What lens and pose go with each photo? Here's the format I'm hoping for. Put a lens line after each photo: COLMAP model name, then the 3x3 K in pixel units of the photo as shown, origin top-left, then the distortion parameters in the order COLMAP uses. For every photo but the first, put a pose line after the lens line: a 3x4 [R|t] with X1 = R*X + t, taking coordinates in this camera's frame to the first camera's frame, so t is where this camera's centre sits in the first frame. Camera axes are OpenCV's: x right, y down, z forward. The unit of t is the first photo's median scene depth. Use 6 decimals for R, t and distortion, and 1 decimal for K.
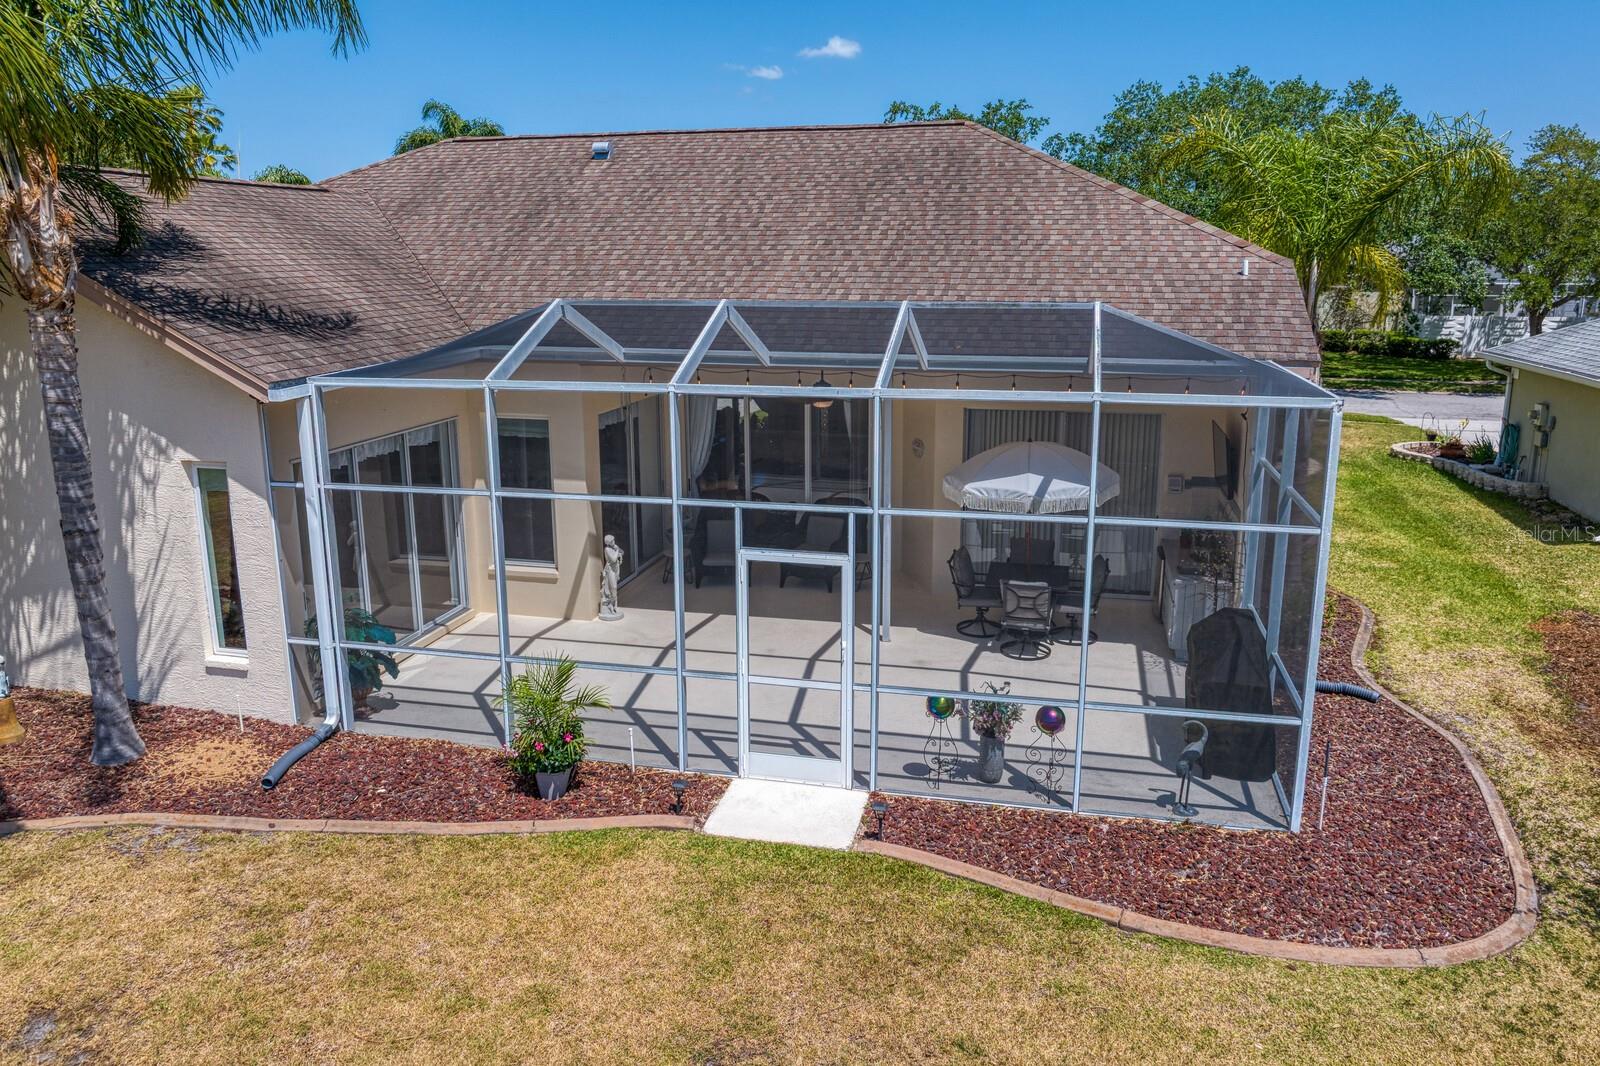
lens RADIAL K [[1123.8, 0, 806.7], [0, 1123.8, 511.4], [0, 0, 1]] dist [-0.042683, 0.009568]
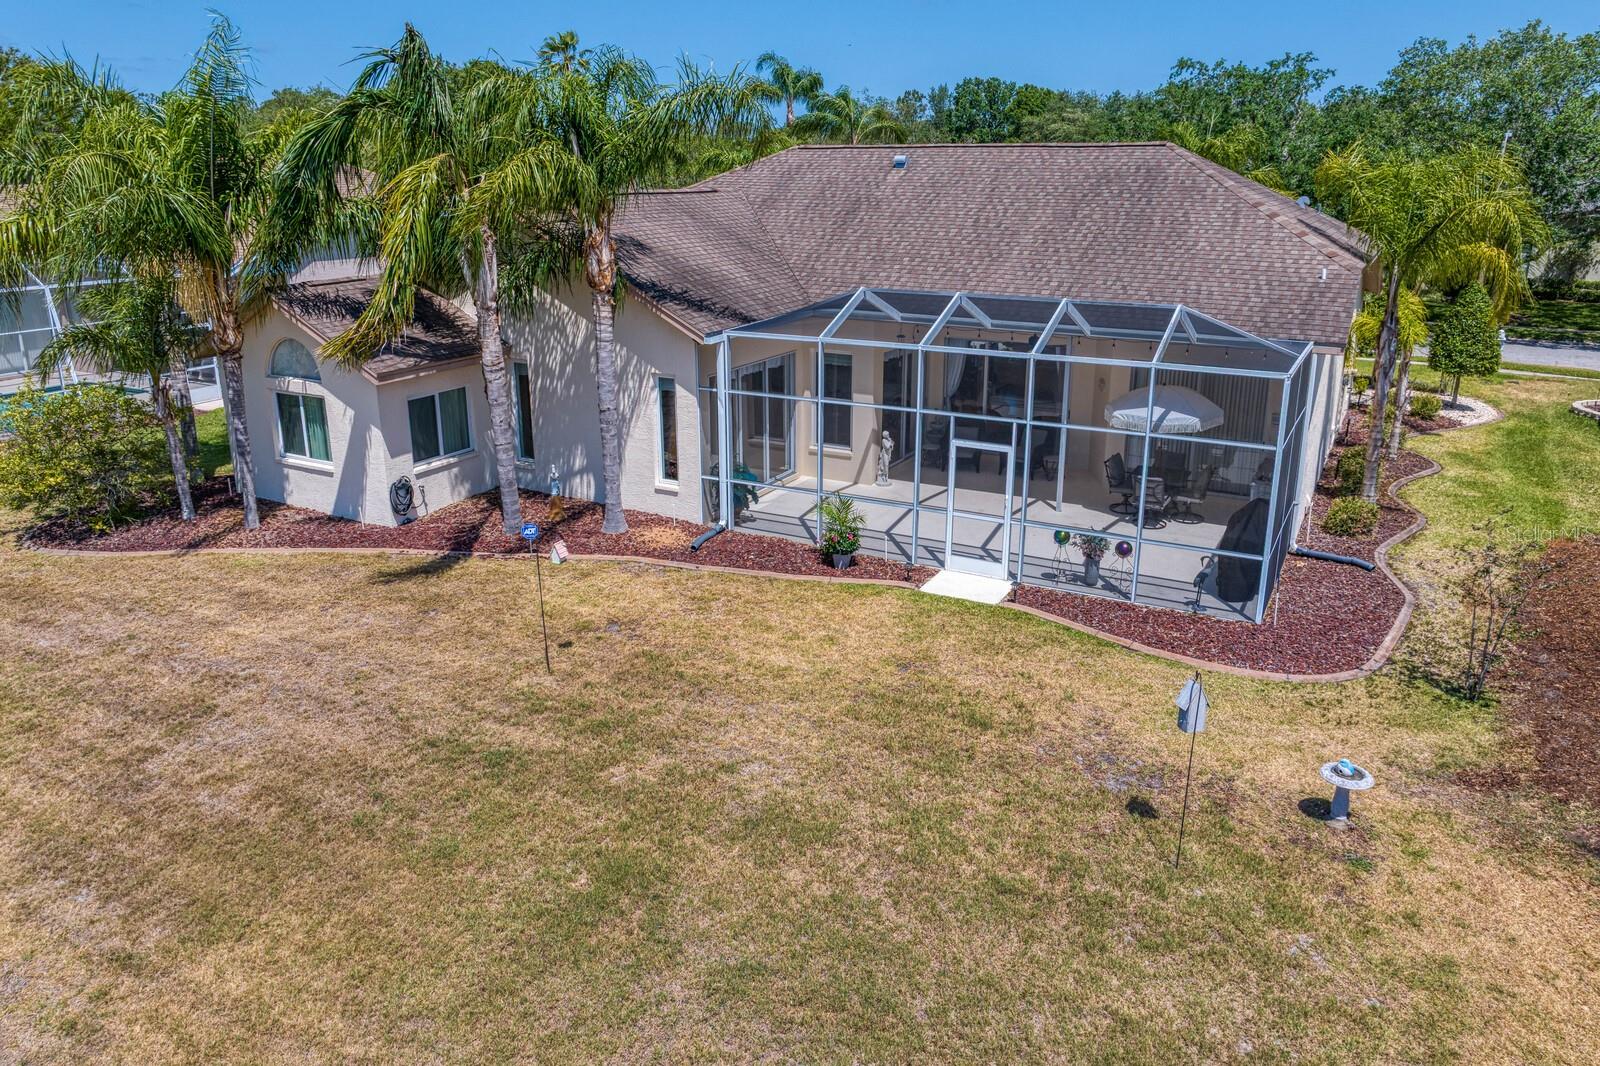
lens RADIAL K [[1123.8, 0, 806.7], [0, 1123.8, 511.4], [0, 0, 1]] dist [-0.042683, 0.009568]
pose [[0.963951, 0.079216, -0.254014, 0.160203], [-0.059797, 0.994729, 0.083293, 0.011305], [0.259274, -0.065101, 0.963607, -0.701303]]
